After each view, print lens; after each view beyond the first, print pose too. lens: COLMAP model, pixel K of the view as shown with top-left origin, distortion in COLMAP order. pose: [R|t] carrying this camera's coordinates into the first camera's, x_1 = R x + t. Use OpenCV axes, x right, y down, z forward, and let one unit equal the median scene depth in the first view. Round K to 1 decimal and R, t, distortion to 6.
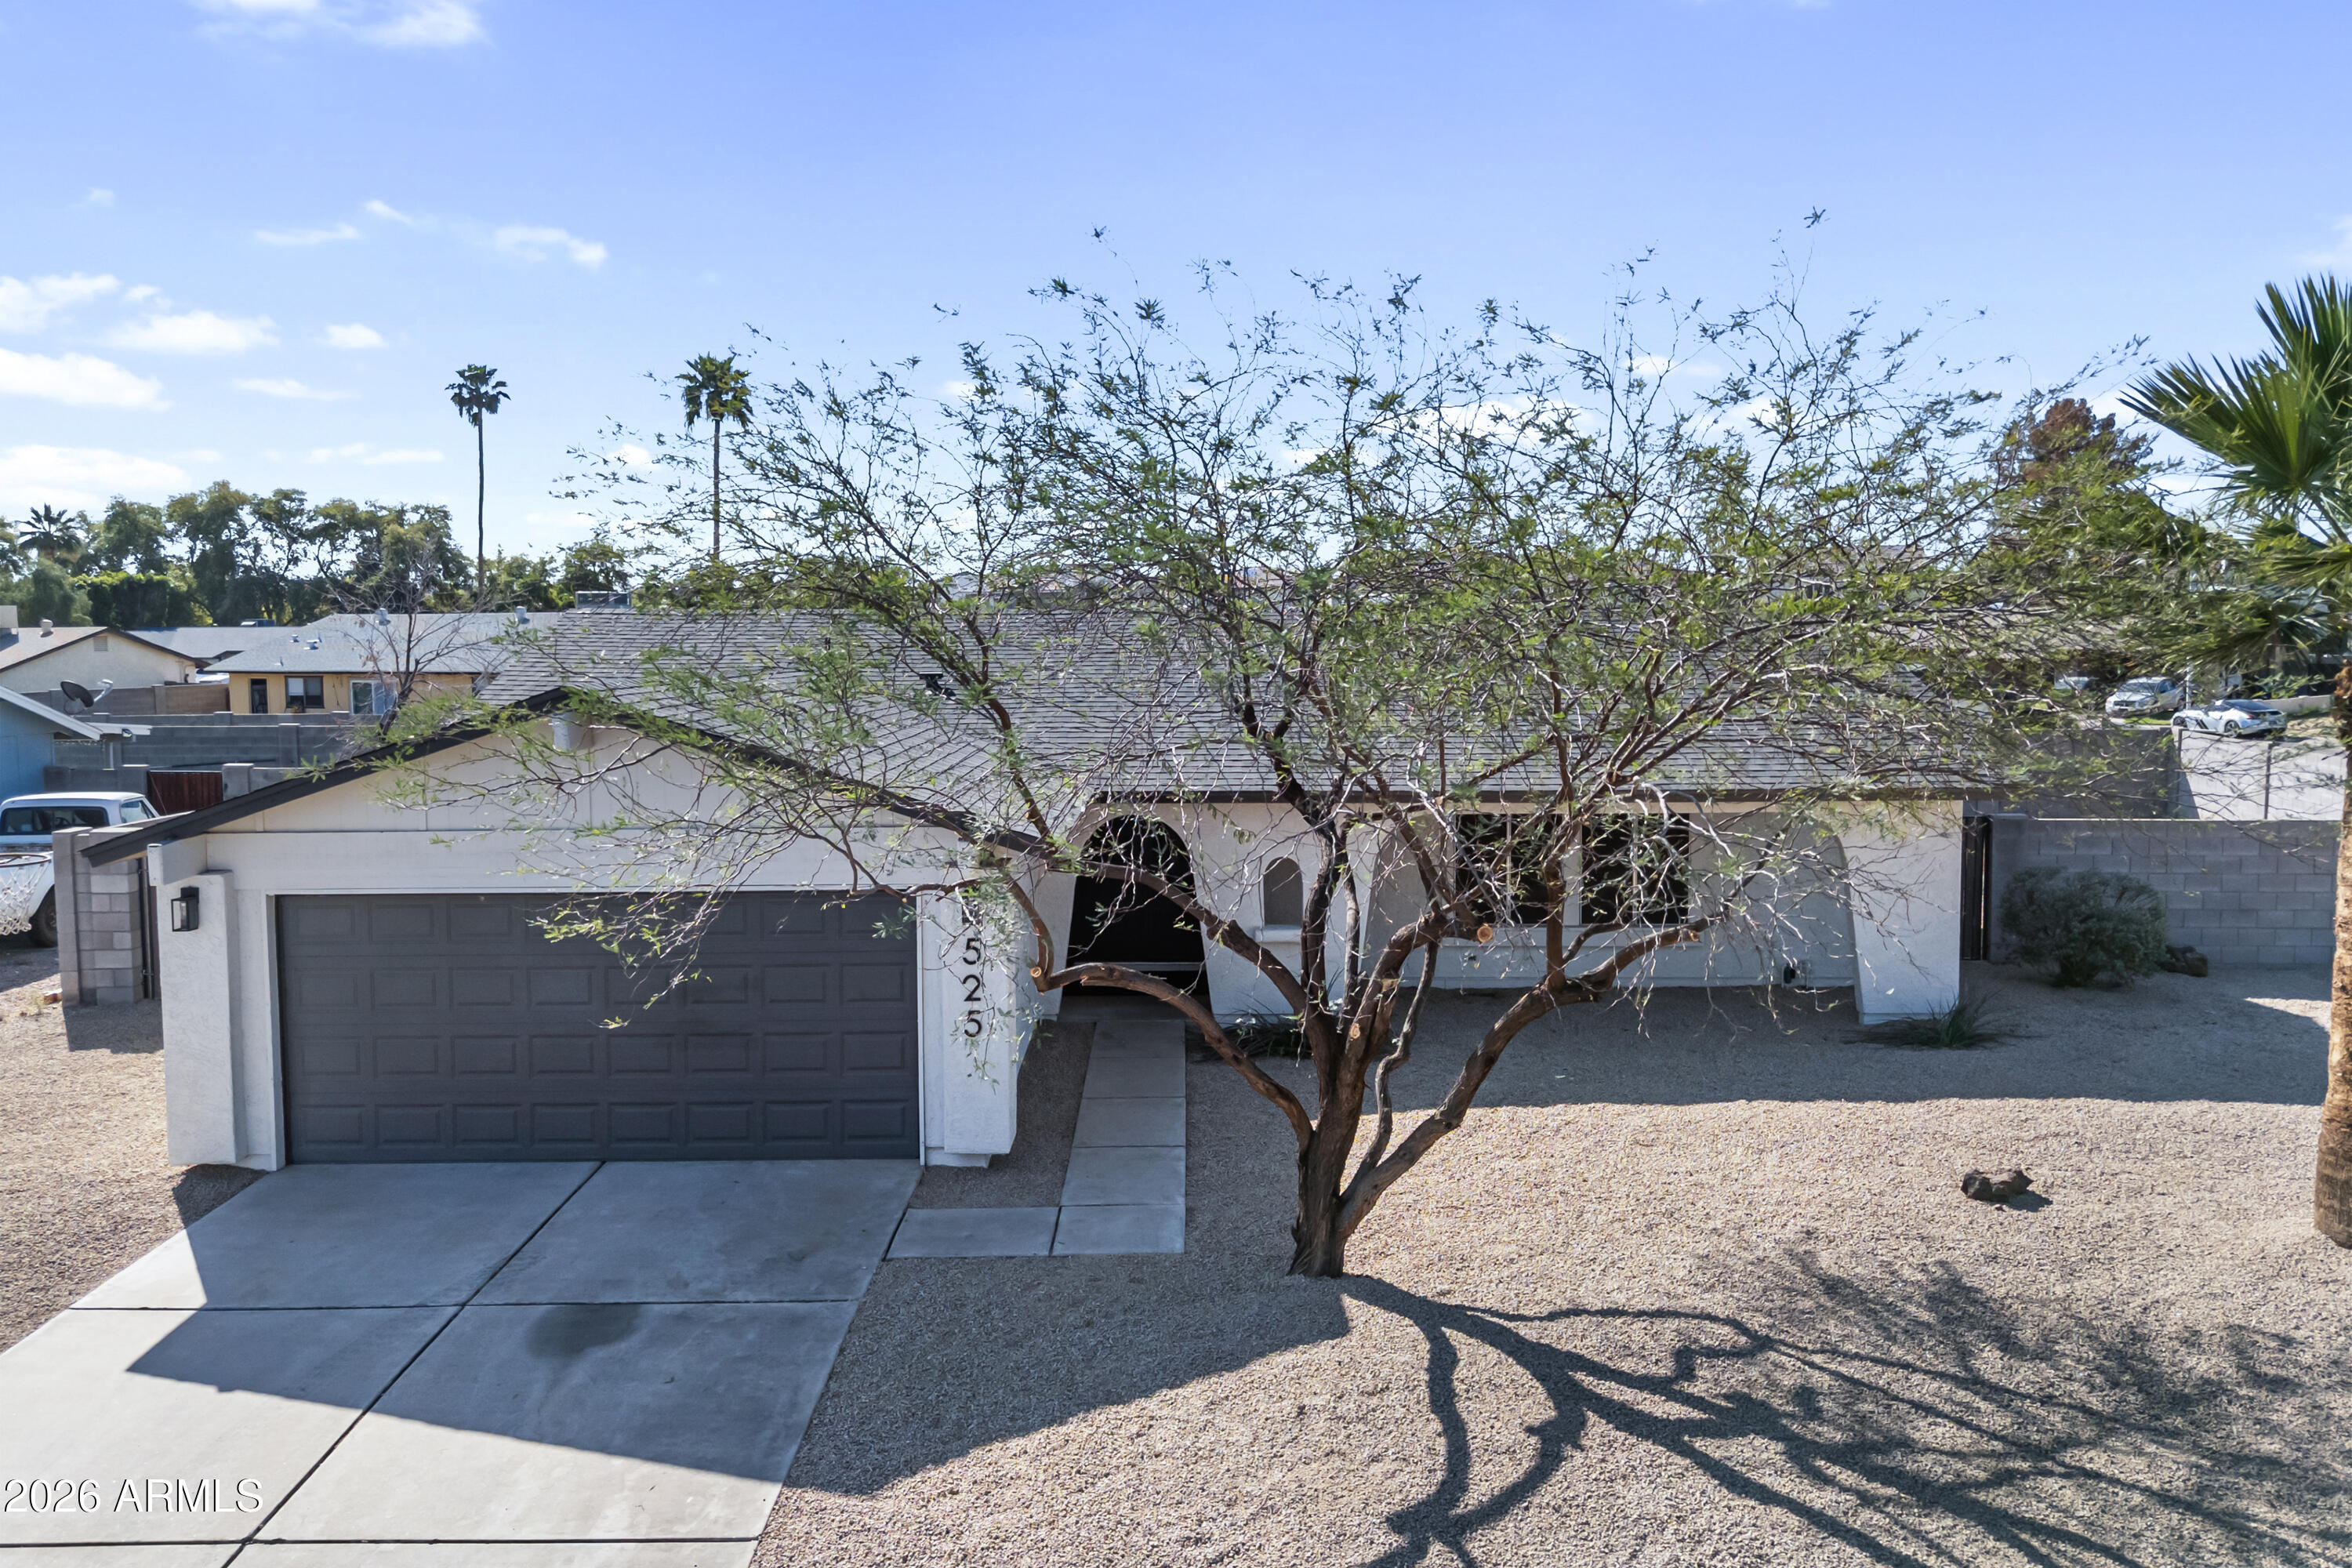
lens RADIAL K [[1717.5, 0, 1247.5], [0, 1717.5, 783.0], [0, 0, 1]] dist [0.080520, -0.082085]
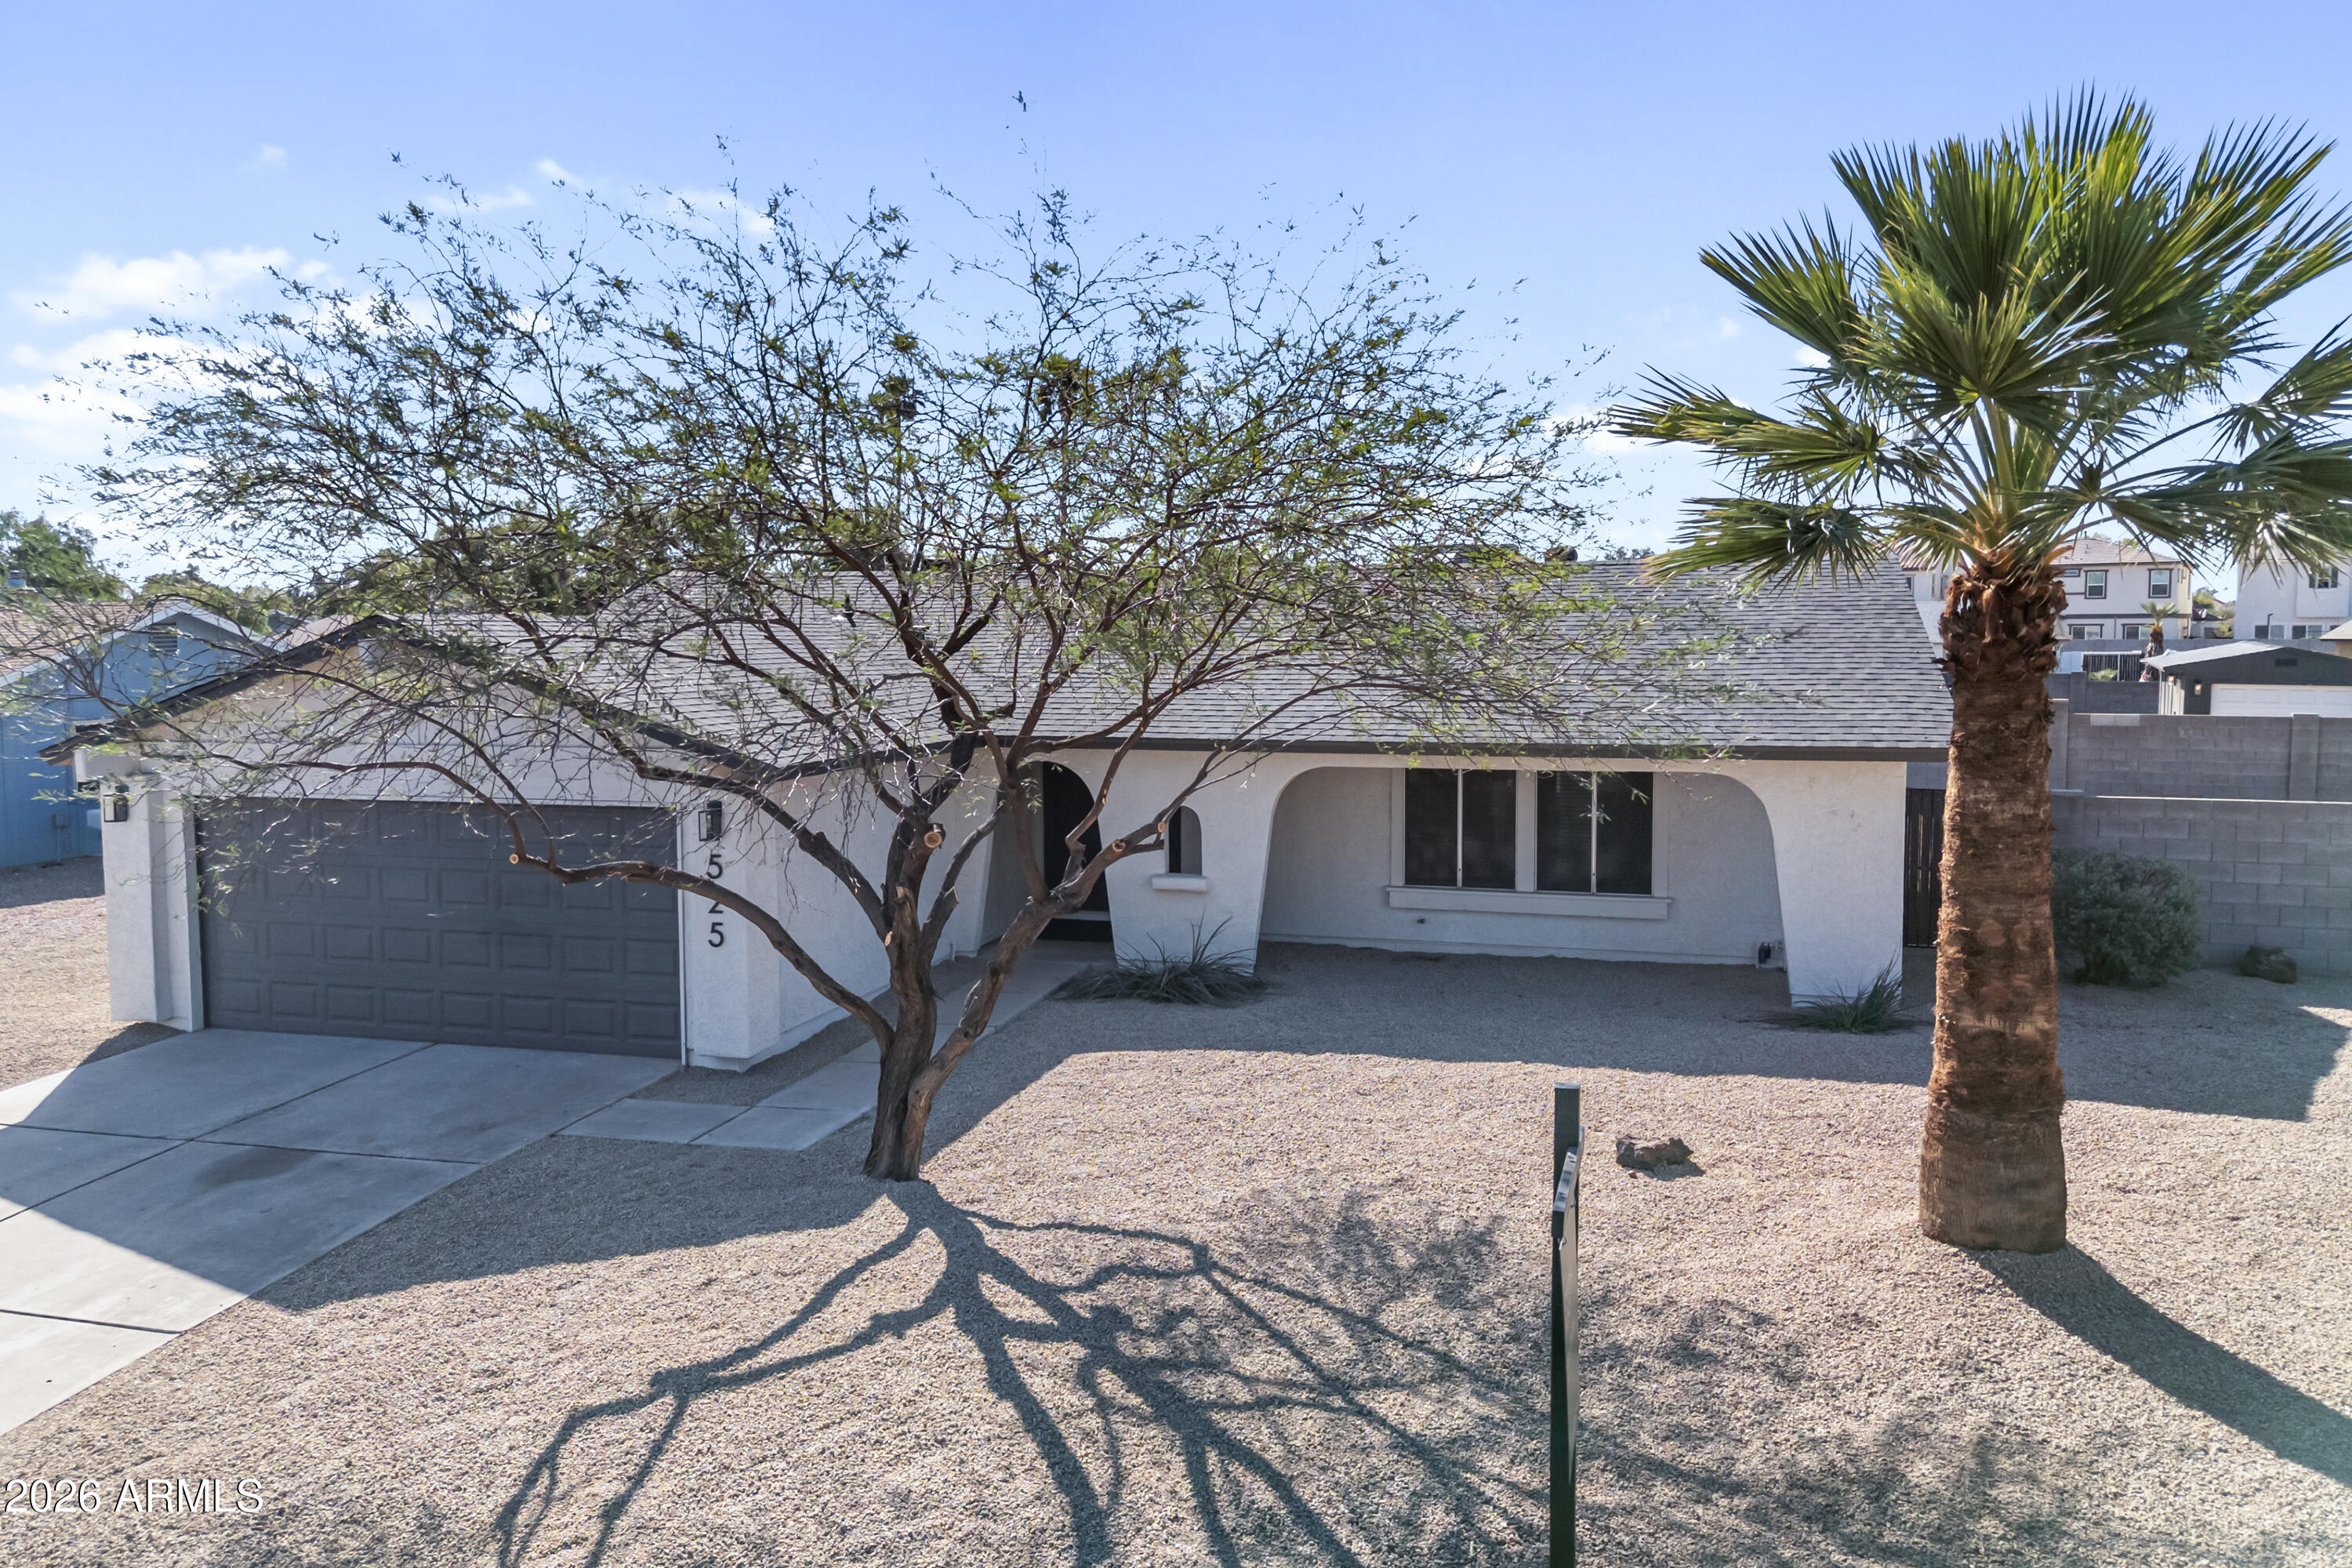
lens RADIAL K [[1717.5, 0, 1159.0], [0, 1717.5, 794.6], [0, 0, 1]] dist [0.080520, -0.082085]
pose [[0.965131, 0.027508, -0.260317, 0.524530], [-0.024519, 0.999591, 0.014726, 0.043337], [0.260616, -0.007830, 0.965411, 0.059487]]
